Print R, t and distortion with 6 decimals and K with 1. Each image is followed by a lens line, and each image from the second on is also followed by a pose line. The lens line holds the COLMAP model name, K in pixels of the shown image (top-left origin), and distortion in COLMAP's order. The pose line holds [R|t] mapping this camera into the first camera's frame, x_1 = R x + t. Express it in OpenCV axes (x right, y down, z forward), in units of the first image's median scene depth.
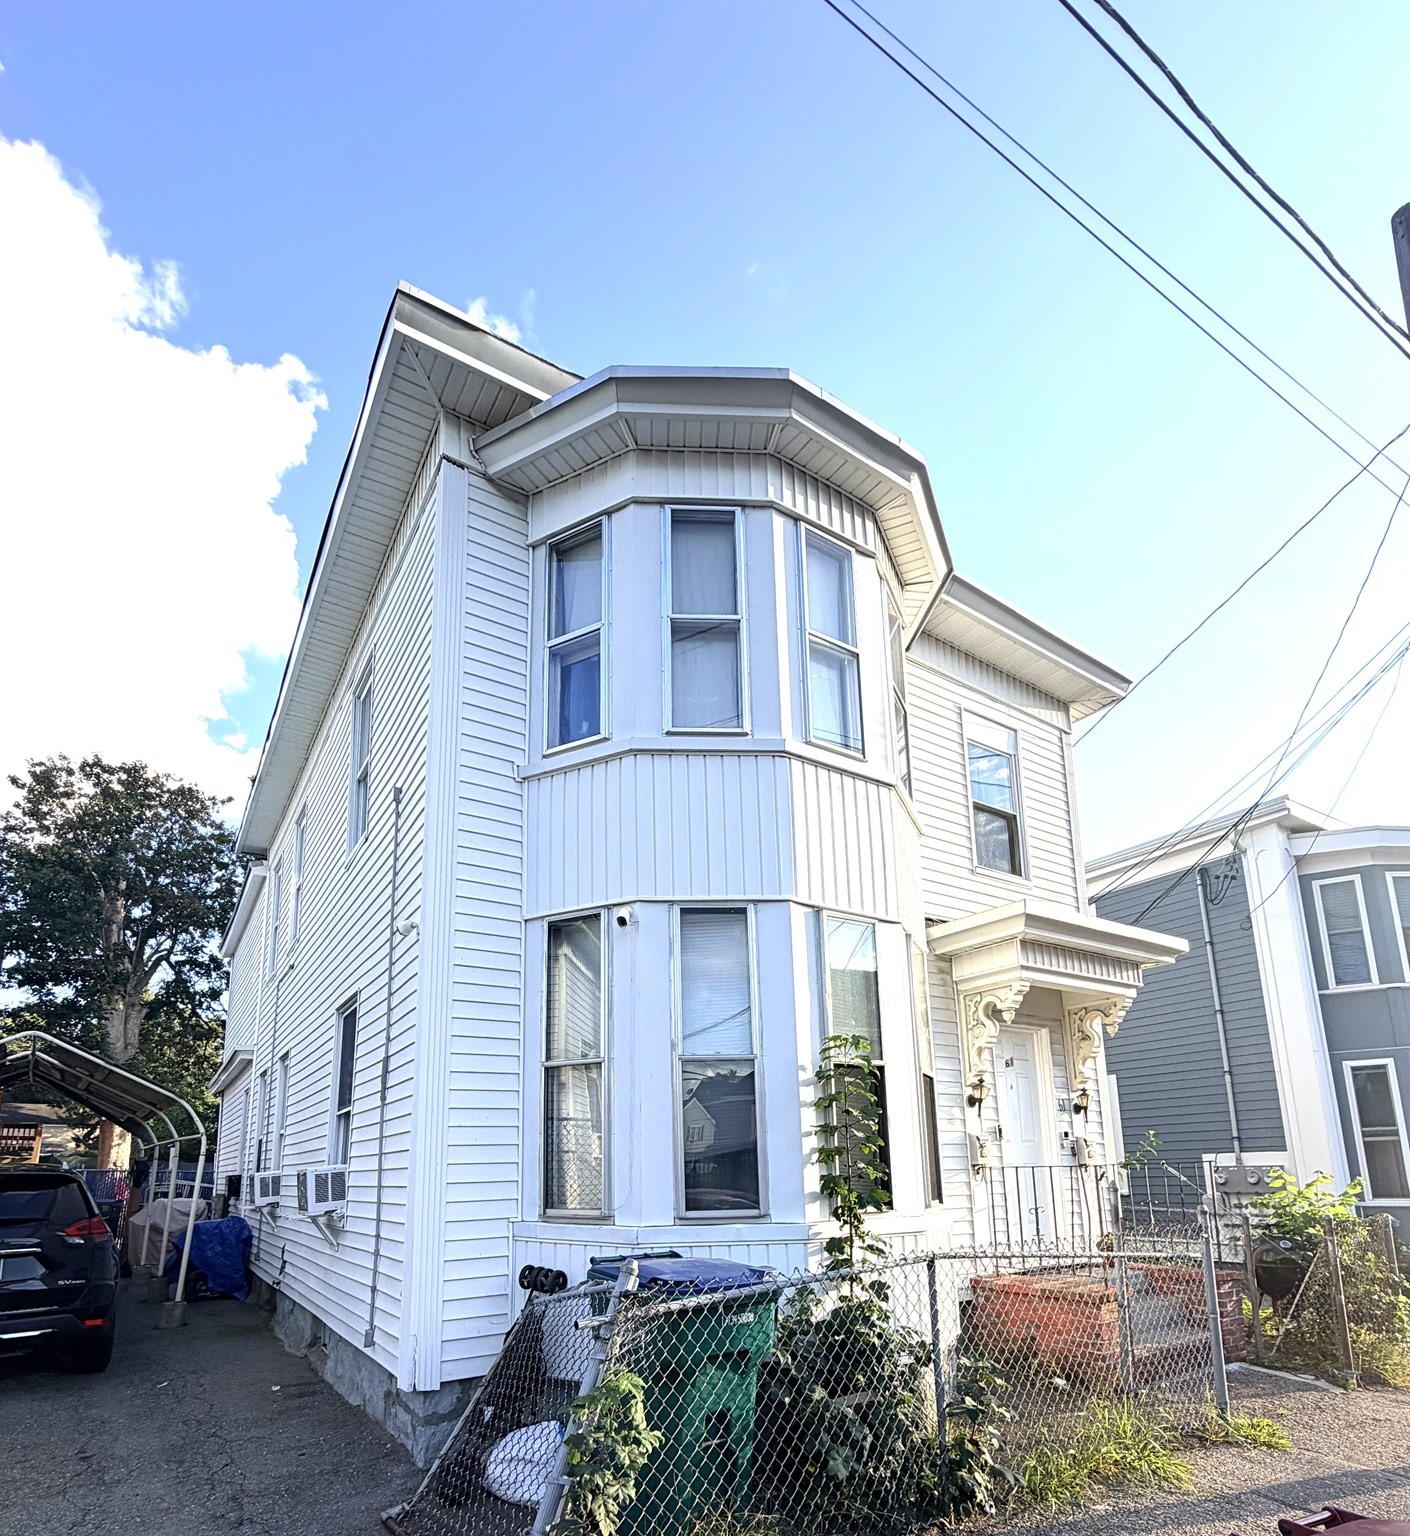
lens RADIAL K [[1332.4, 0, 705.0], [0, 1332.4, 768.0], [0, 0, 1]] dist [-0.009320, 0.006129]
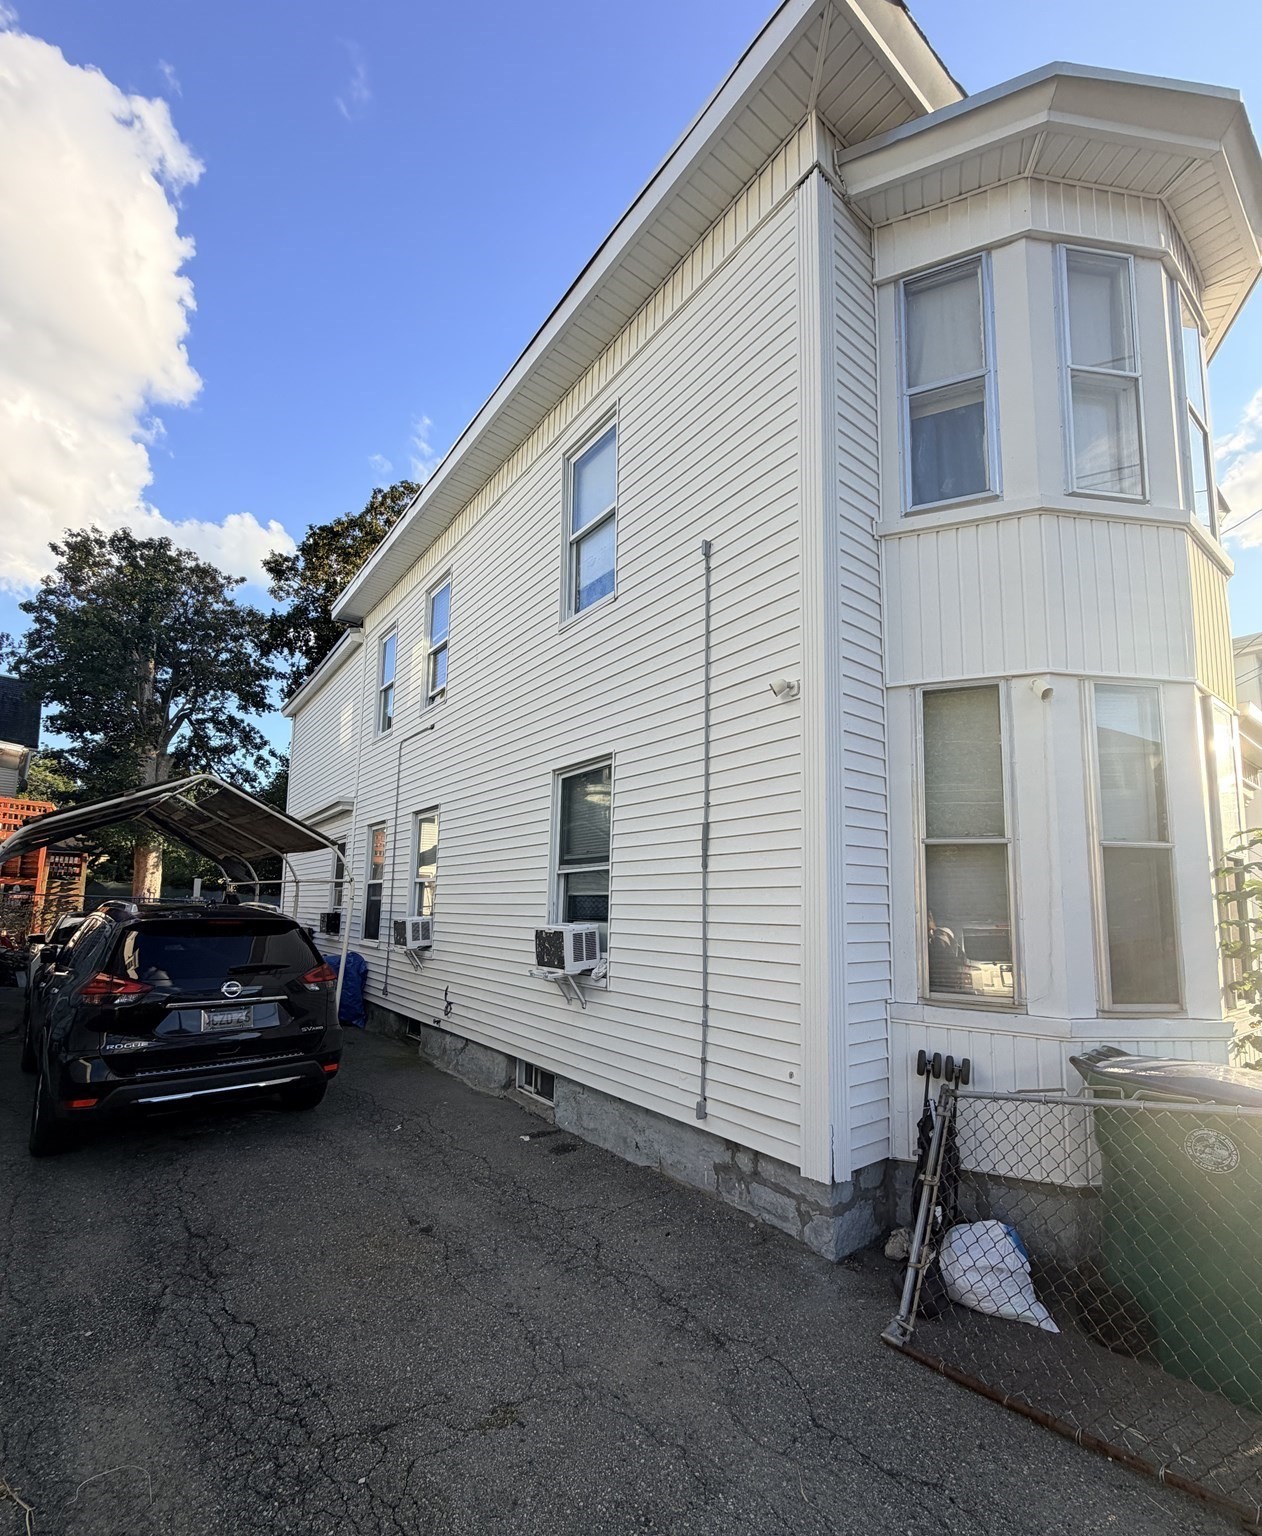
lens RADIAL K [[1060.6, 0, 633.1], [0, 1060.6, 731.6], [0, 0, 1]] dist [-0.003034, -0.003234]
pose [[0.994937, 0.058729, 0.081558, -0.306068], [-0.068647, 0.989820, 0.124675, 0.052933], [-0.073405, -0.129643, 0.988840, 0.226407]]
